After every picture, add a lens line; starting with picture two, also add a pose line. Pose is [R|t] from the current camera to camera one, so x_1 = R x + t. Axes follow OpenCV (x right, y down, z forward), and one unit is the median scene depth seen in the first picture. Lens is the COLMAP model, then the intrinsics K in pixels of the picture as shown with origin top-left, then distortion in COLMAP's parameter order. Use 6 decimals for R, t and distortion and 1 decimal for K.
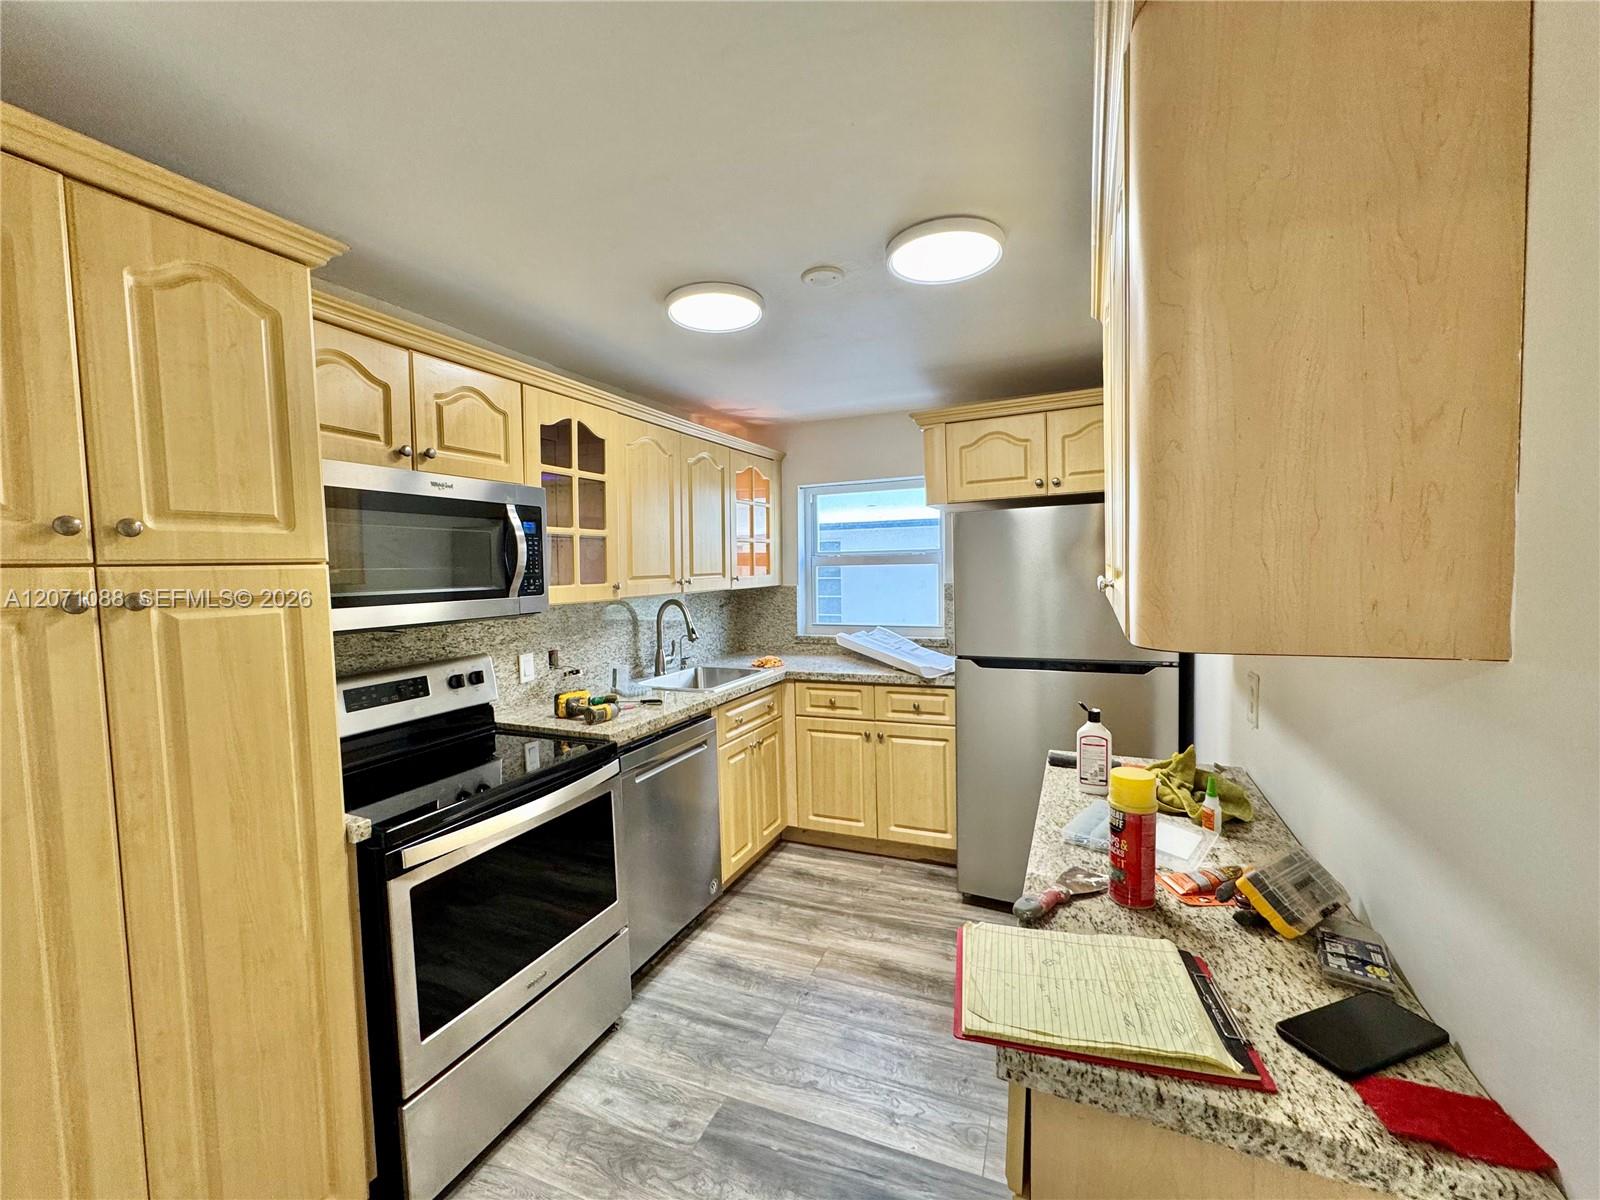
lens RADIAL K [[635.6, 0, 800.0], [0, 635.6, 600.0], [0, 0, 1]] dist [-0.001597, -0.000428]
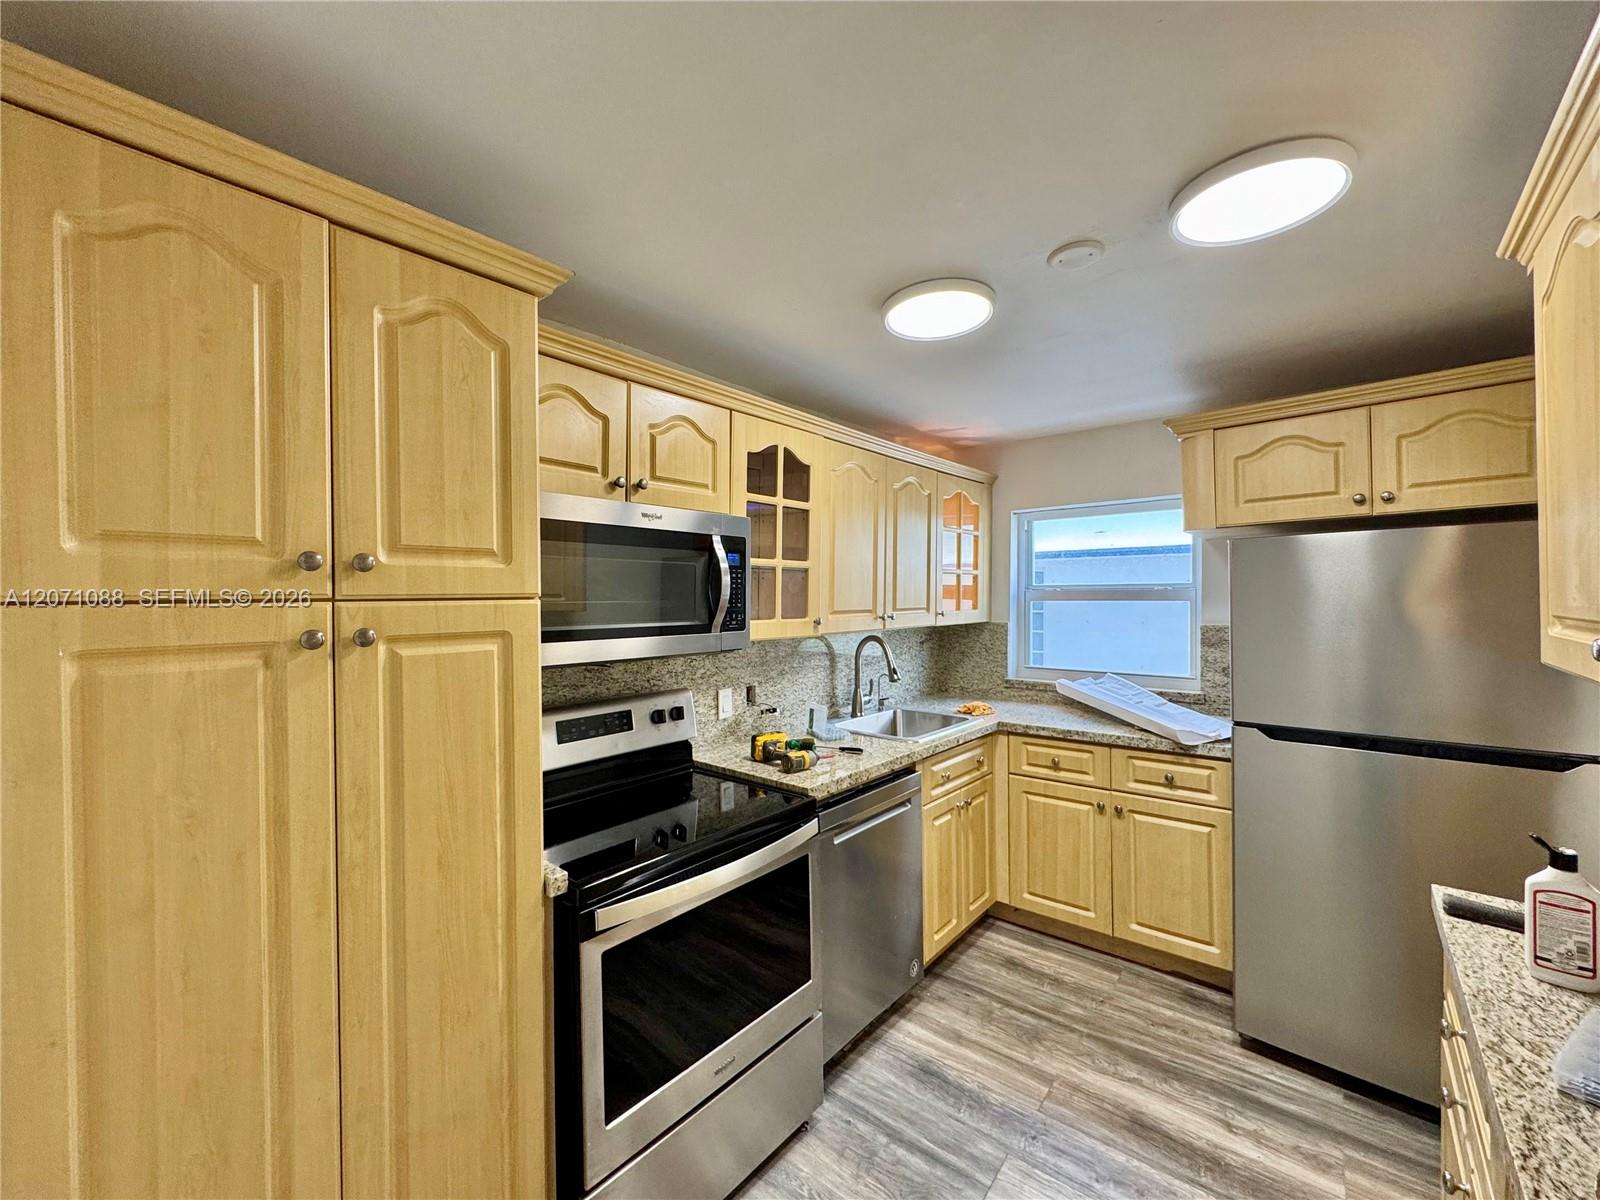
lens RADIAL K [[635.6, 0, 800.0], [0, 635.6, 600.0], [0, 0, 1]] dist [-0.001597, -0.000428]
pose [[0.958514, 0.017433, -0.284512, -0.052740], [-0.030096, 0.998738, -0.040200, -0.015977], [0.283453, 0.047095, 0.957829, 0.107780]]
